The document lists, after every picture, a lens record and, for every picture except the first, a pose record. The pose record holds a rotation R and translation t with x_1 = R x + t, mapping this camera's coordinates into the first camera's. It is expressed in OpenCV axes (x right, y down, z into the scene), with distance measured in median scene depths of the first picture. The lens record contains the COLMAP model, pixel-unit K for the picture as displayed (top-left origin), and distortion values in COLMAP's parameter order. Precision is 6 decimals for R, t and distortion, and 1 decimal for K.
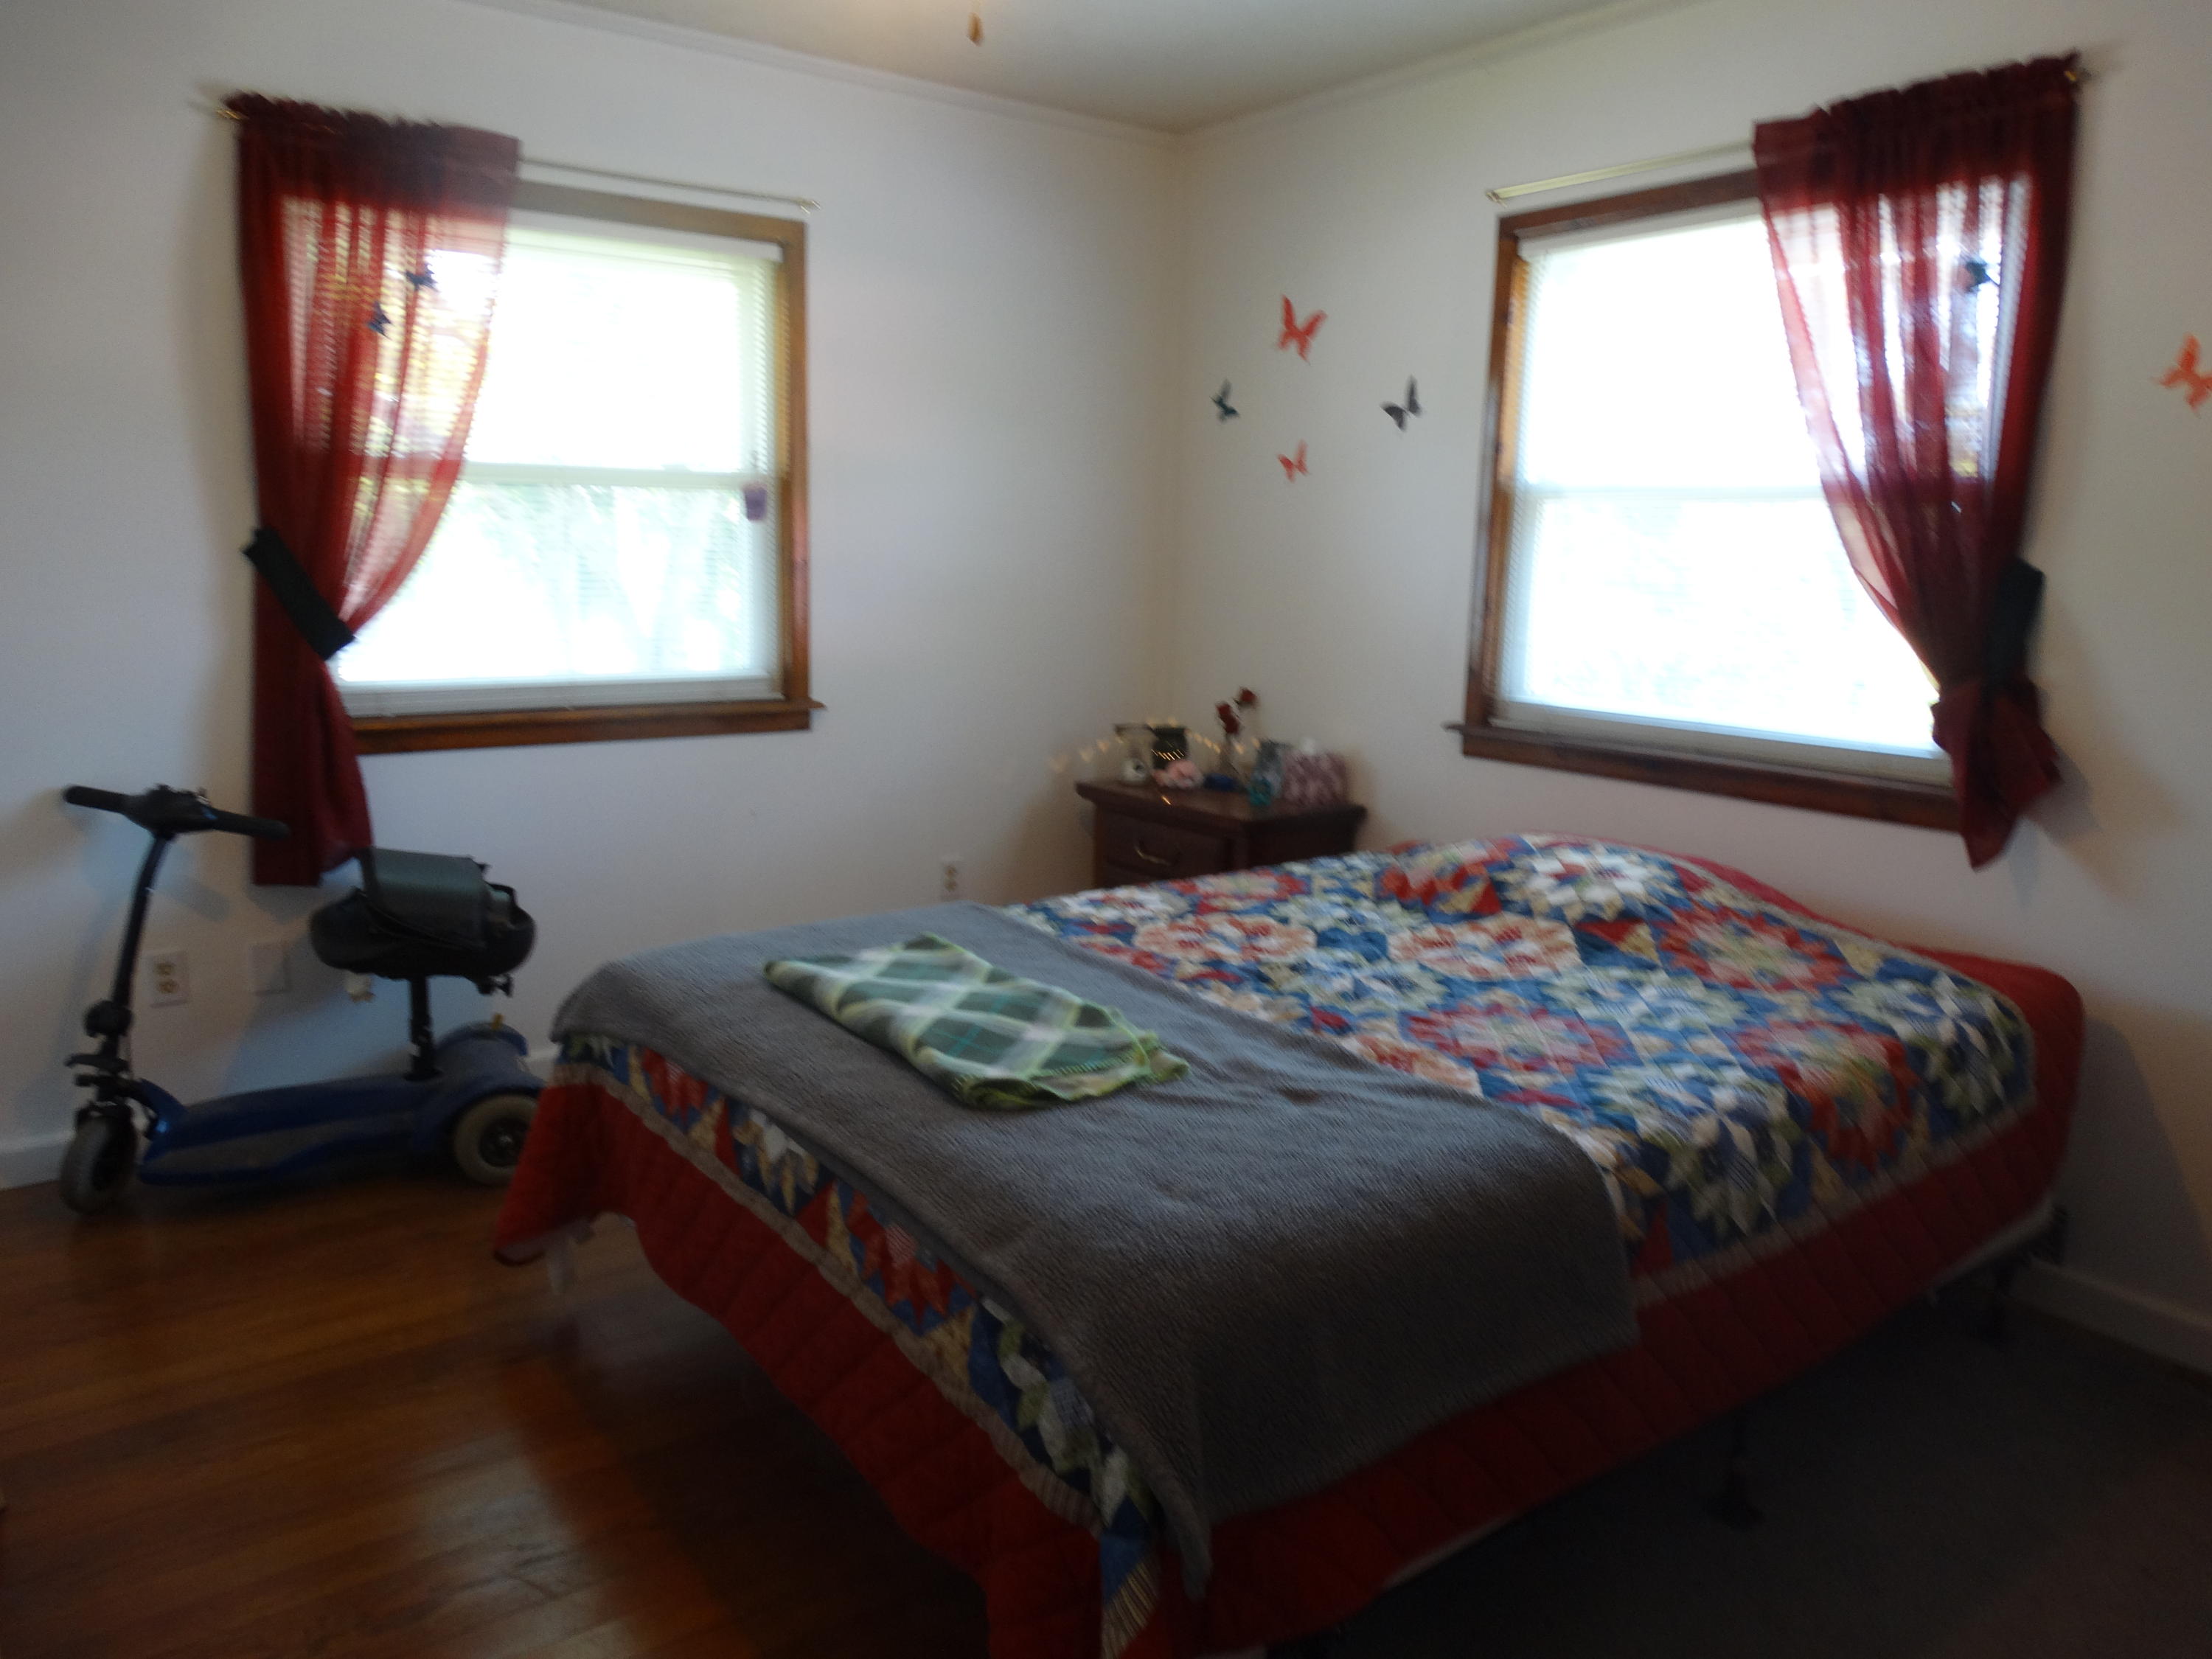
lens RADIAL K [[1563.5, 0, 1106.0], [0, 1563.5, 829.5], [0, 0, 1]] dist [0.016244, 0.001766]
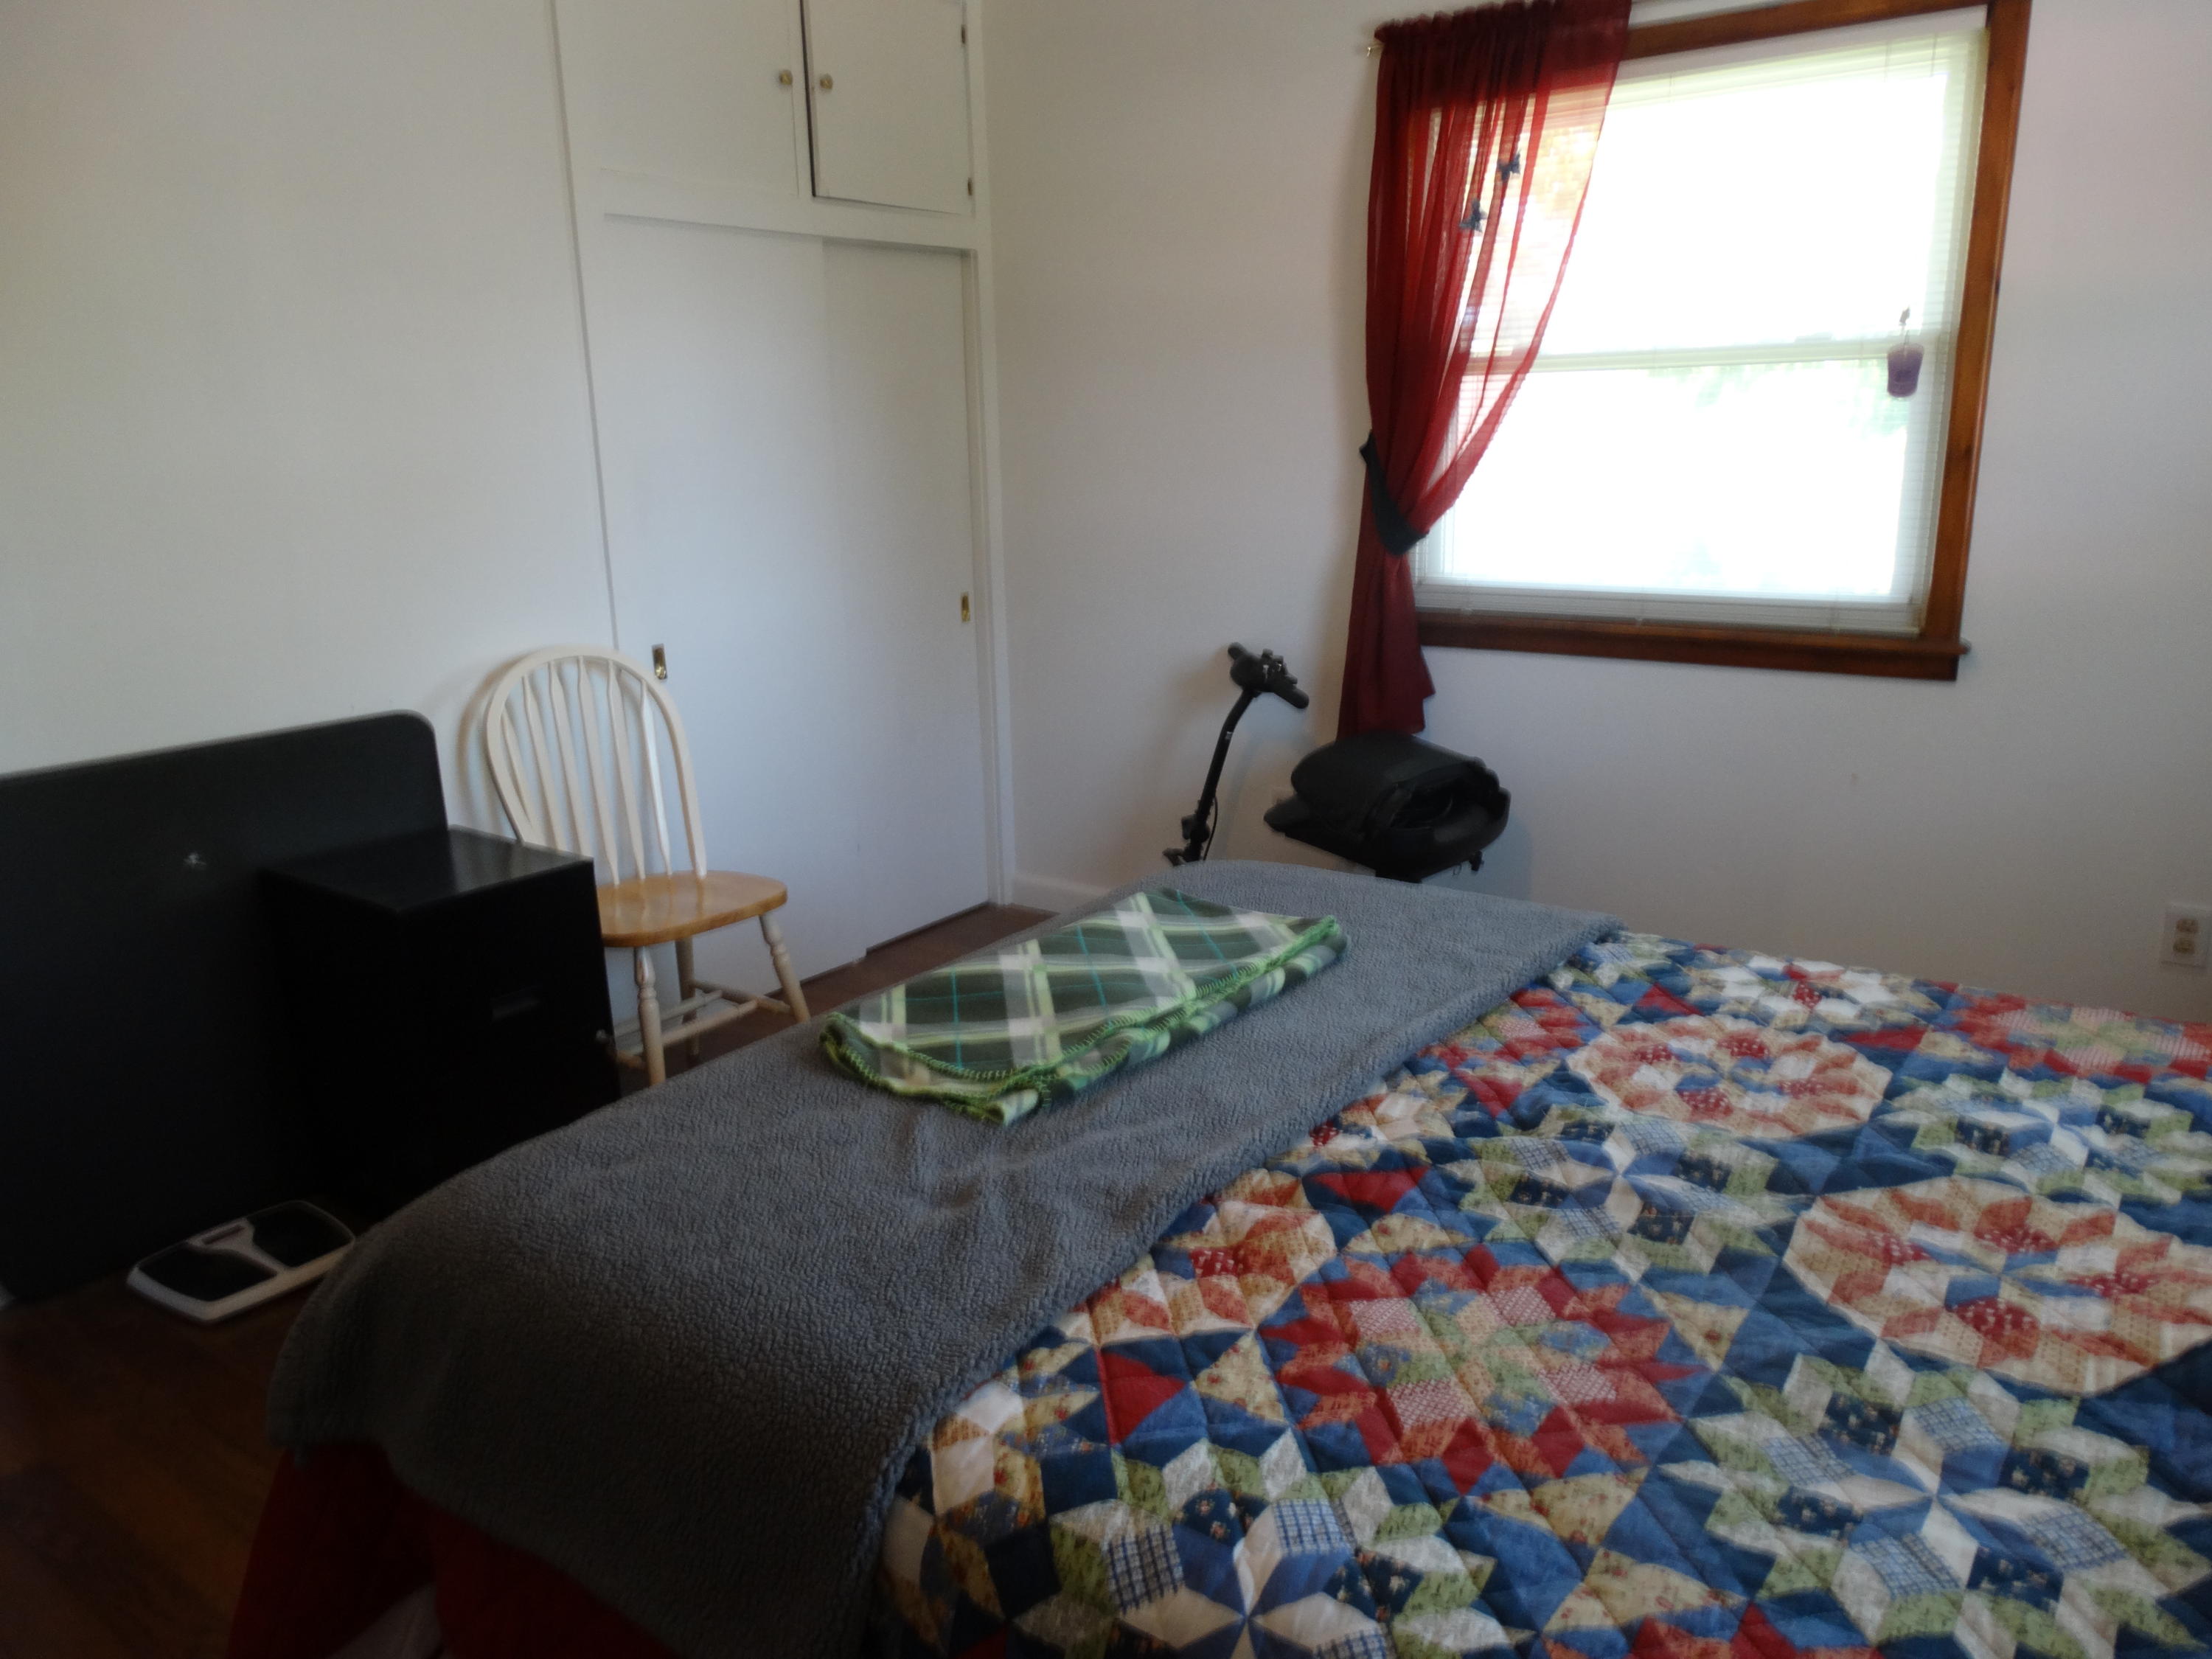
lens RADIAL K [[1599.9, 0, 1201.0], [0, 1599.9, 827.2], [0, 0, 1]] dist [0.011600, 0.000607]
pose [[0.315043, 0.204615, -0.926758, 0.615713], [-0.146091, 0.975300, 0.165670, -0.104850], [0.937766, 0.083198, 0.337154, 0.626092]]
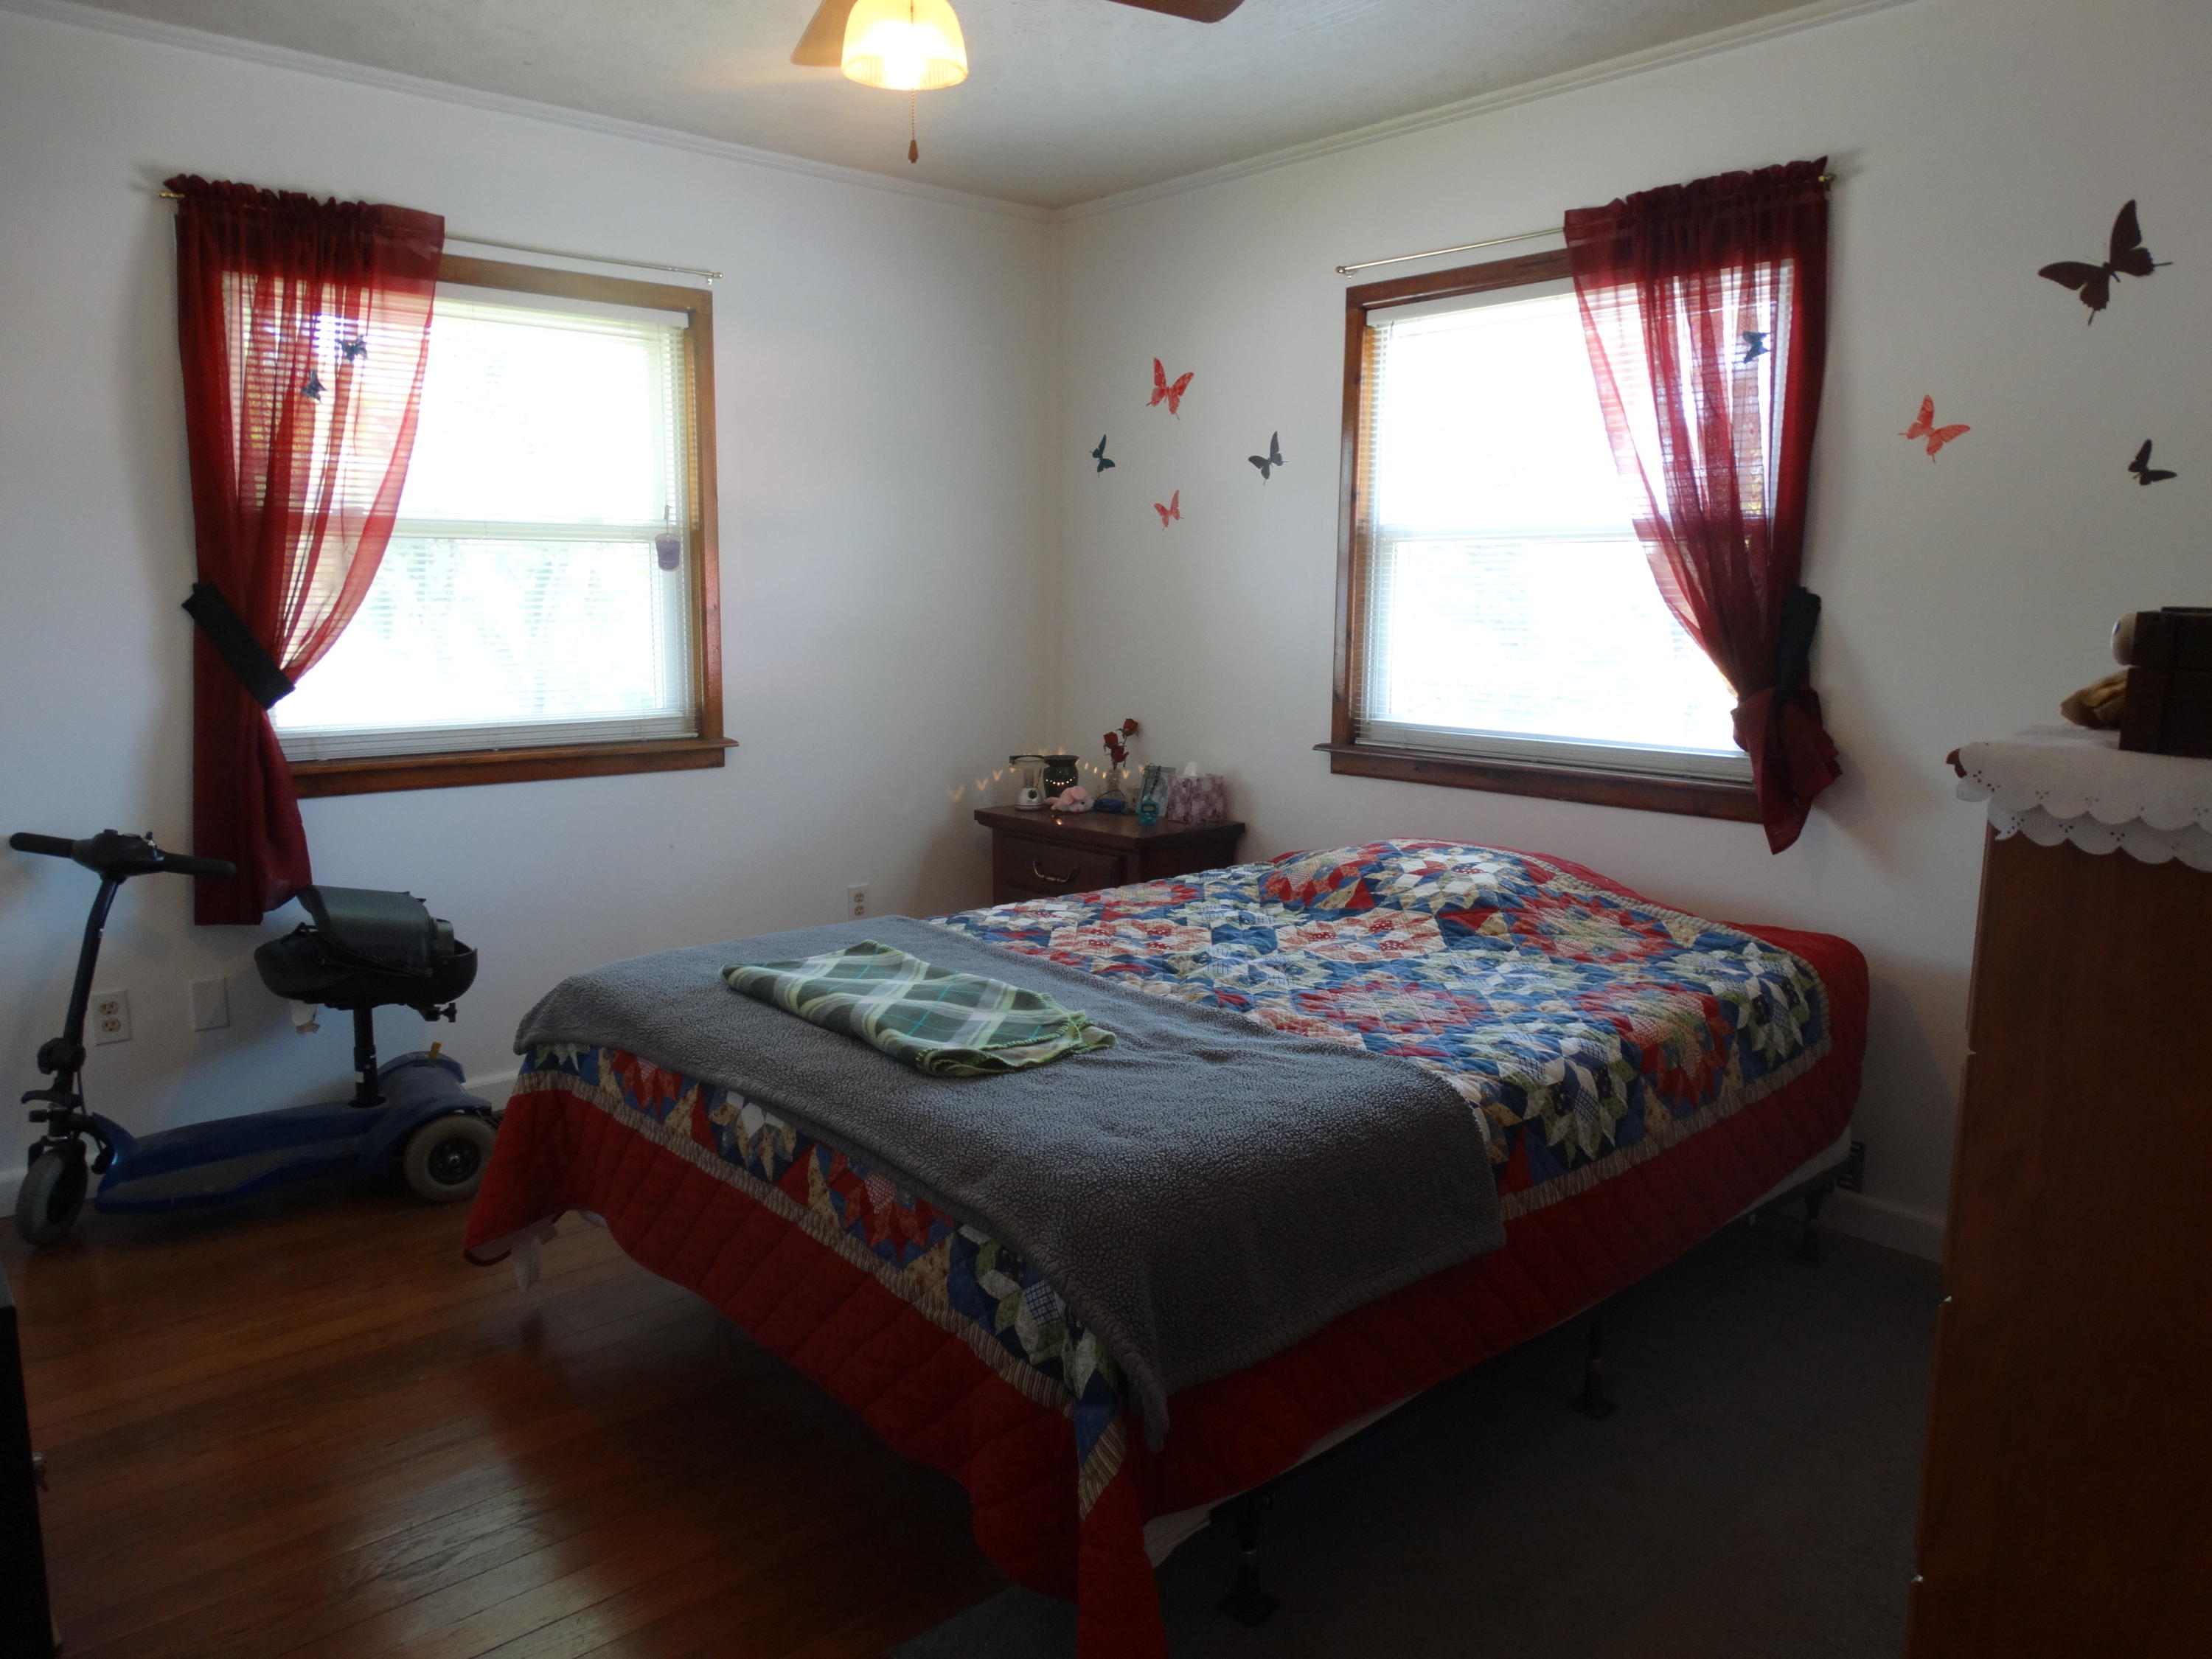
lens RADIAL K [[1567.9, 0, 1106.0], [0, 1567.9, 829.5], [0, 0, 1]] dist [0.031813, 0.000975]
pose [[0.995700, -0.030106, 0.087605, -0.039589], [0.032485, 0.999138, -0.025859, 0.022519], [-0.086751, 0.028594, 0.995820, -0.117219]]
